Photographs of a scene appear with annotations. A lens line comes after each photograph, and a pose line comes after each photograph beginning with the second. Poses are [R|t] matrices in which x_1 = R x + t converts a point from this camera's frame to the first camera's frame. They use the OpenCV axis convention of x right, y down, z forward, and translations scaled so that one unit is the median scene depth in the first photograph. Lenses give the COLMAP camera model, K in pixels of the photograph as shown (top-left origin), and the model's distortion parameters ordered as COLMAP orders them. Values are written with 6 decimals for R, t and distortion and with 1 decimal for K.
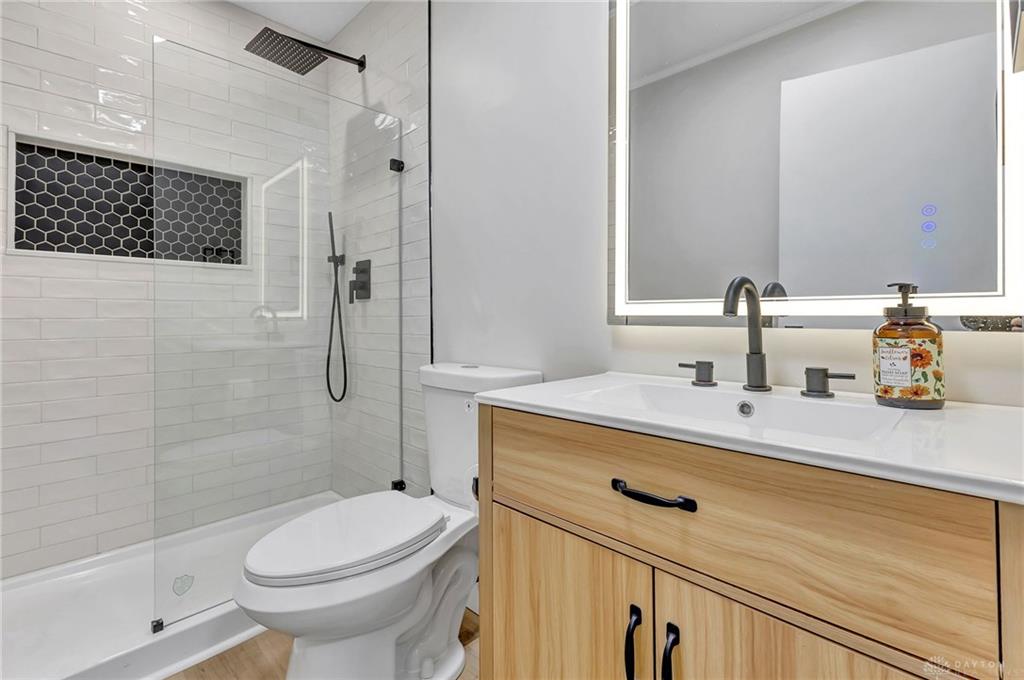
lens RADIAL K [[463.8, 0, 510.4], [0, 463.8, 311.5], [0, 0, 1]] dist [0.001924, -0.001609]
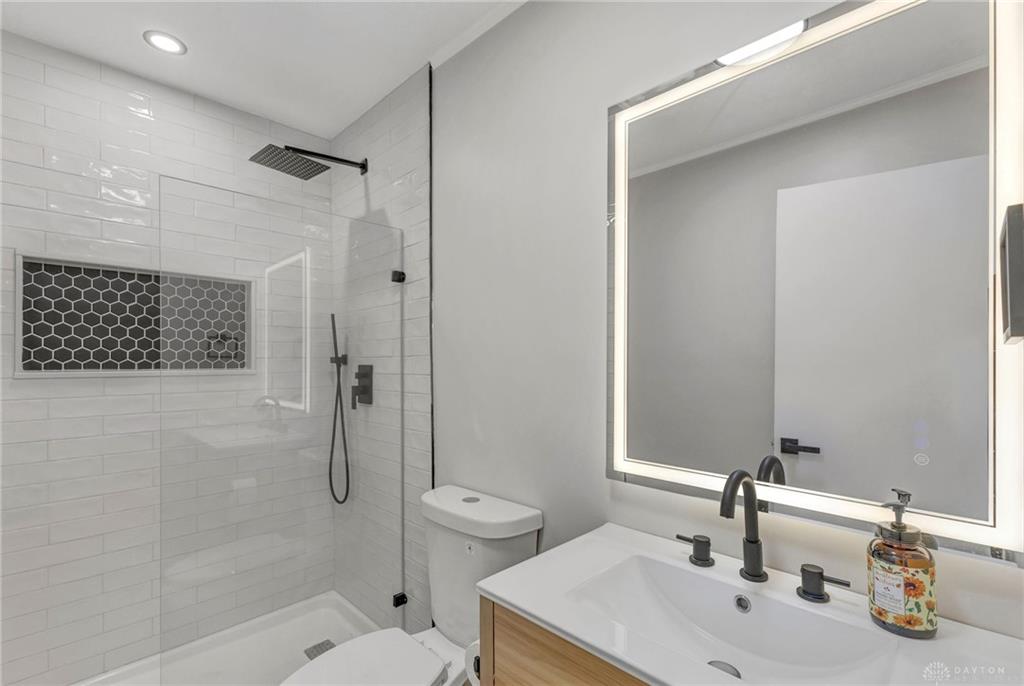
lens RADIAL K [[458.2, 0, 510.2], [0, 458.2, 354.0], [0, 0, 1]] dist [-0.001495, 0.000506]
pose [[1.000000, 0.000265, 0.000408, -0.001347], [-0.000264, 1.000000, -0.000617, -0.153375], [-0.000408, 0.000617, 1.000000, -0.002134]]
